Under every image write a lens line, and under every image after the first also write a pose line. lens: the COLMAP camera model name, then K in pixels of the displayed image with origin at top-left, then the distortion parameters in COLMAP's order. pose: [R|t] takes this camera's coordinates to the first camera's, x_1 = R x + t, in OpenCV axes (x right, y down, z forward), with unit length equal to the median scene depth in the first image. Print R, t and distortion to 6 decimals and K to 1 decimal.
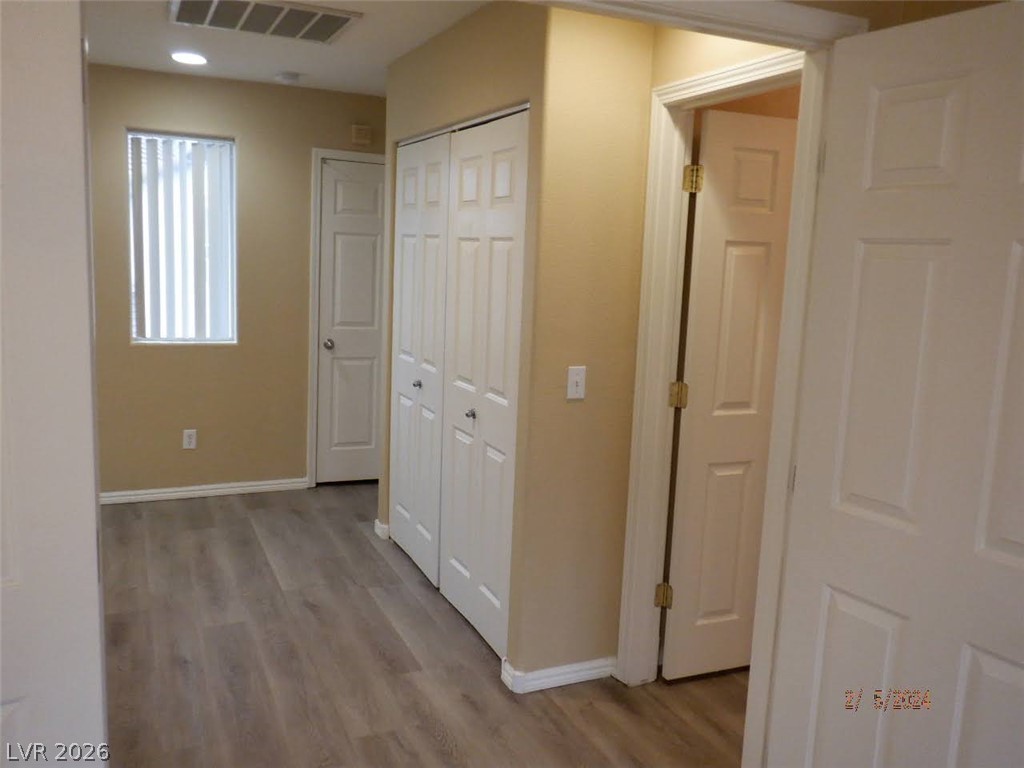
lens RADIAL K [[846.3, 0, 505.5], [0, 846.3, 378.2], [0, 0, 1]] dist [-0.000076, 0.000181]
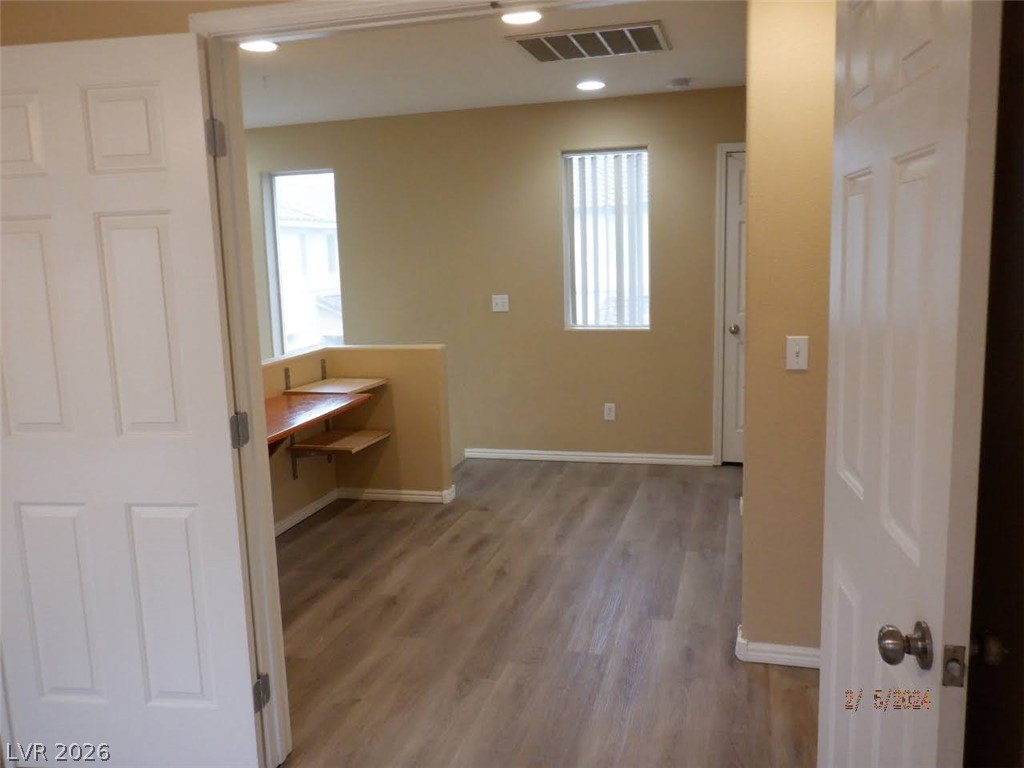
lens RADIAL K [[846.3, 0, 505.5], [0, 846.3, 378.2], [0, 0, 1]] dist [-0.000076, 0.000181]
pose [[0.760911, 0.027944, -0.648254, 0.276775], [-0.030233, 0.999514, 0.007599, 0.022245], [0.648151, 0.013816, 0.761386, 0.025069]]
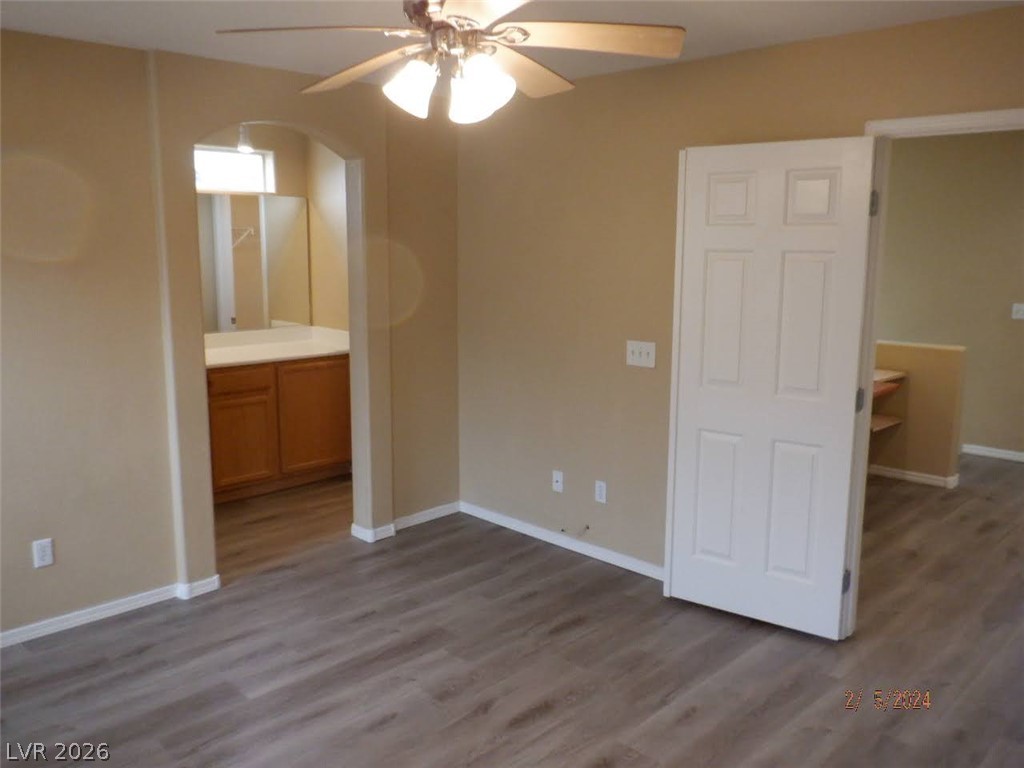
lens RADIAL K [[846.3, 0, 505.5], [0, 846.3, 378.2], [0, 0, 1]] dist [-0.000076, 0.000181]
pose [[0.355228, 0.109586, -0.928334, 0.397938], [-0.120352, 0.990201, 0.070836, 0.026960], [0.927000, 0.086563, 0.364936, -0.232716]]
